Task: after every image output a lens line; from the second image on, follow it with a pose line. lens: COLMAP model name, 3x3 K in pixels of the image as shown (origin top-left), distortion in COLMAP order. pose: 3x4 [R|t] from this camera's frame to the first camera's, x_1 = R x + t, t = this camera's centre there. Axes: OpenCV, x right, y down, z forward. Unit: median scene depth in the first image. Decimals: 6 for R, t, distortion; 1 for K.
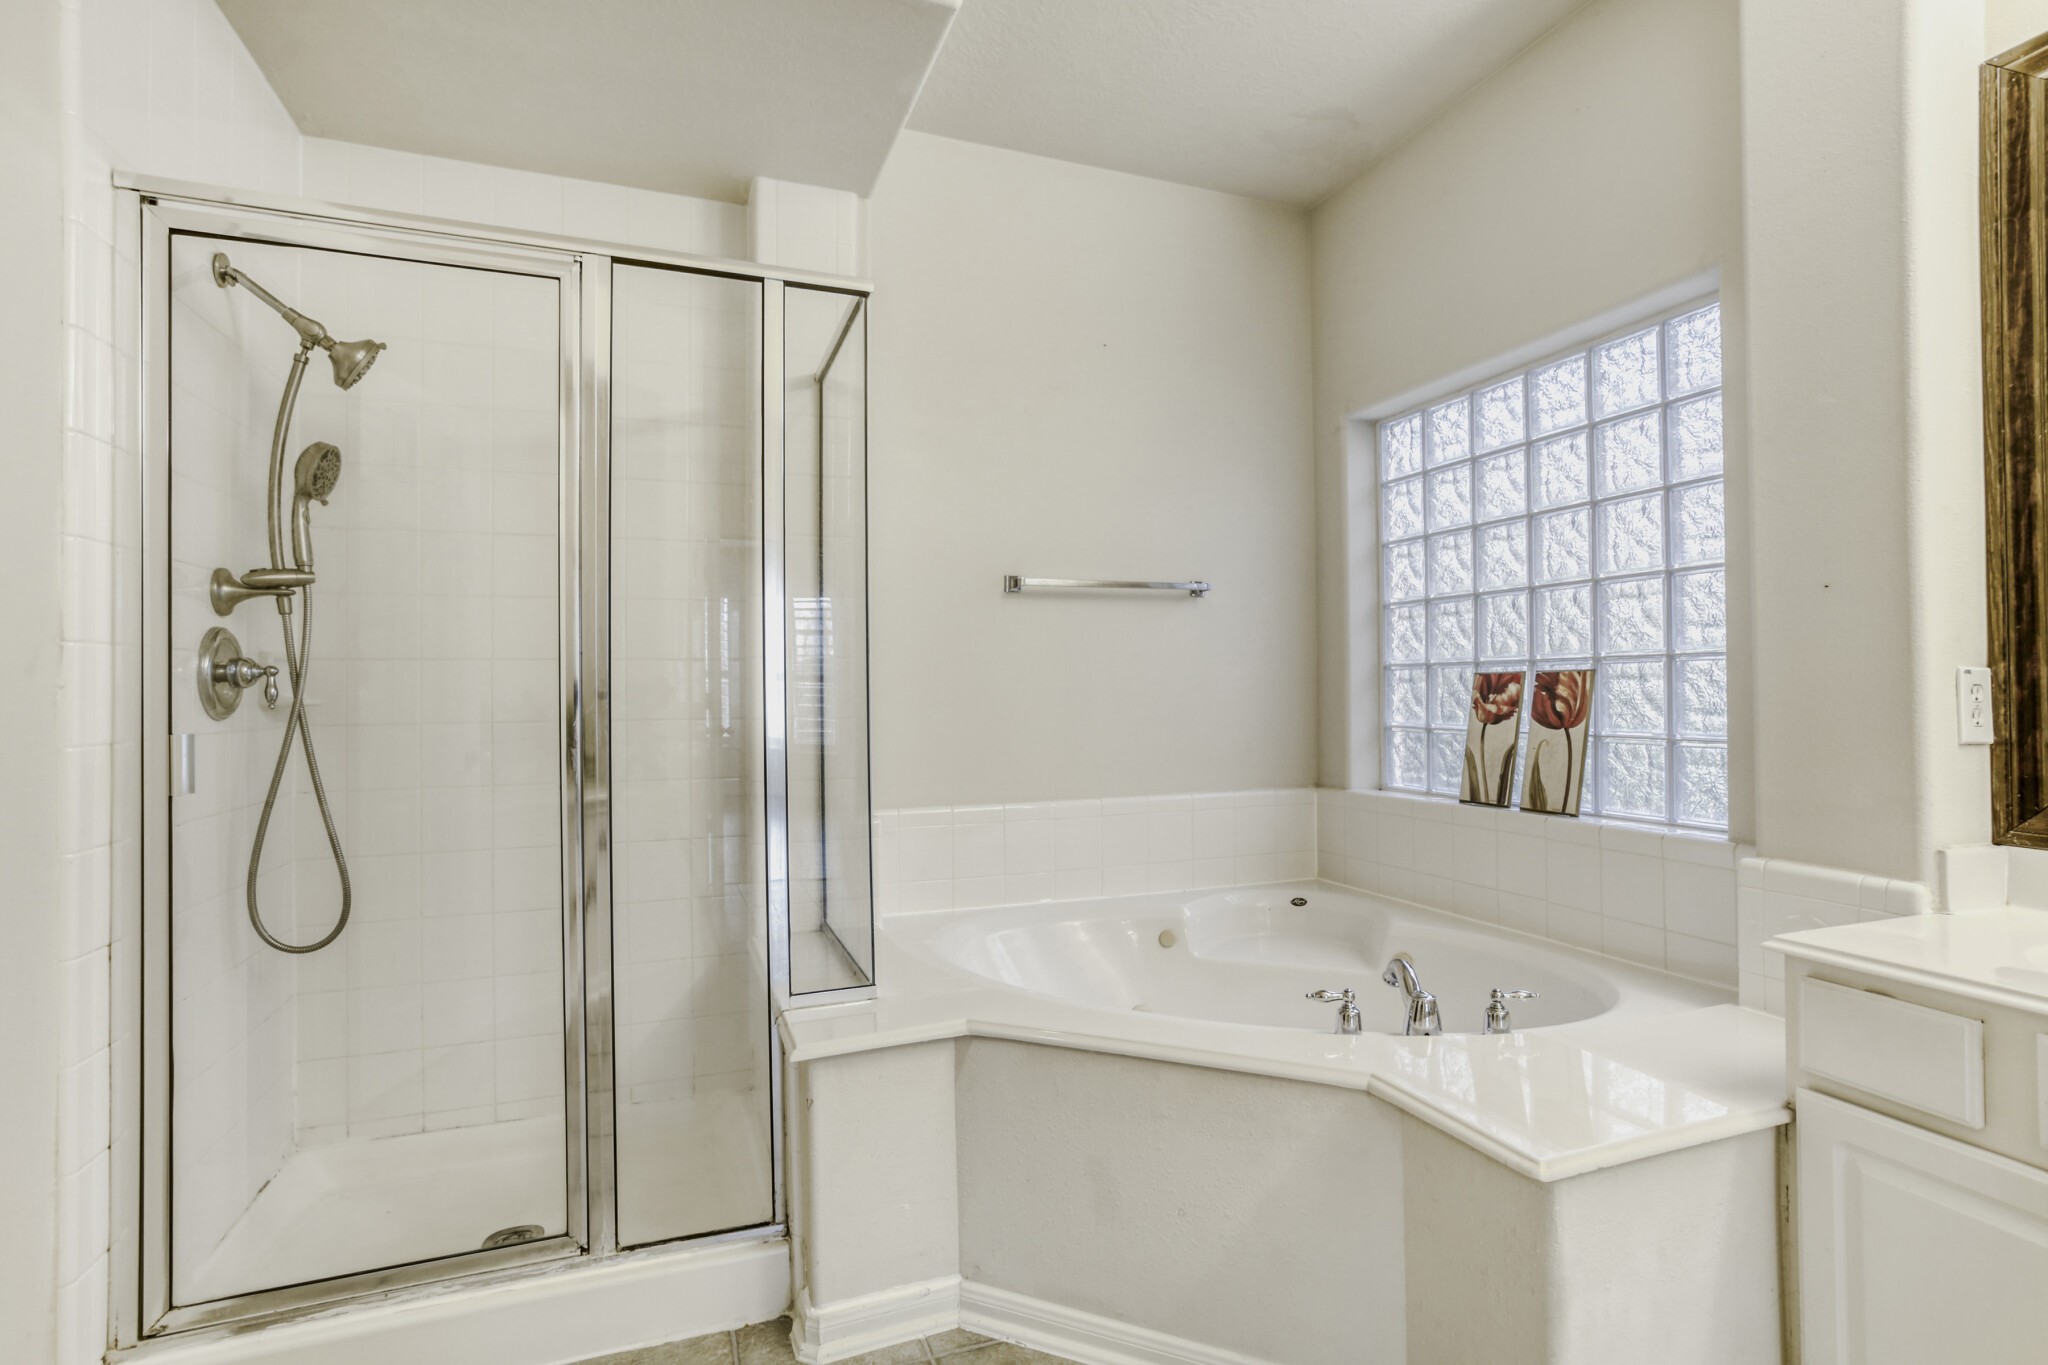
lens RADIAL K [[998.6, 0, 1011.9], [0, 998.6, 688.6], [0, 0, 1]] dist [-0.065283, 0.038169]
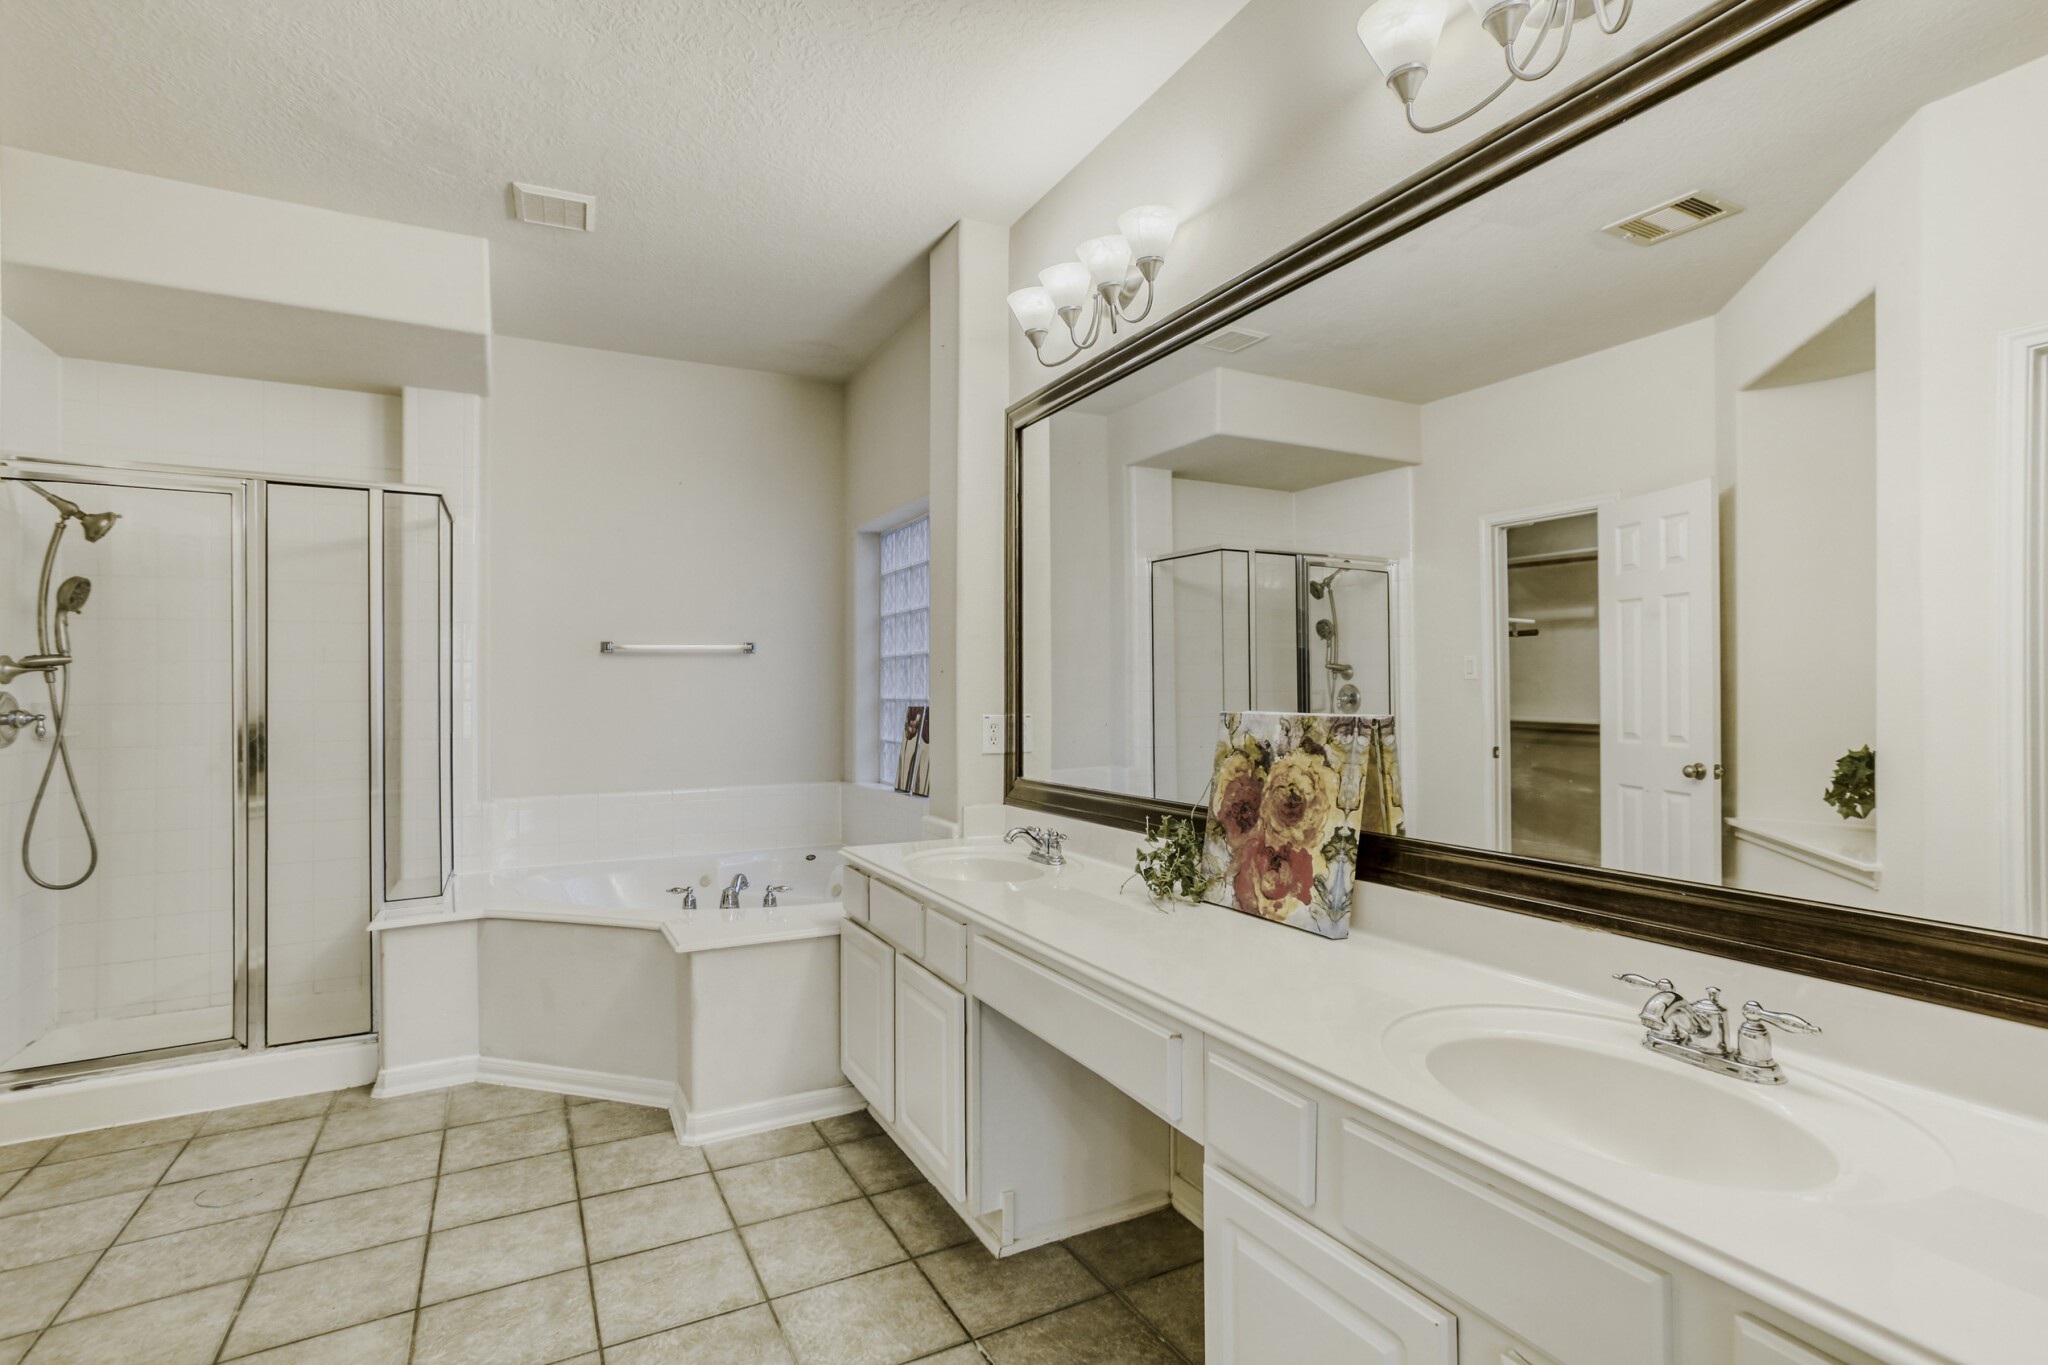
lens RADIAL K [[976.9, 0, 1026.1], [0, 976.9, 690.5], [0, 0, 1]] dist [-0.049162, 0.027331]
pose [[0.988688, -0.000619, 0.149984, 0.643685], [0.000900, 0.999998, -0.001811, -0.058386], [-0.149982, 0.001925, 0.988687, -0.846456]]
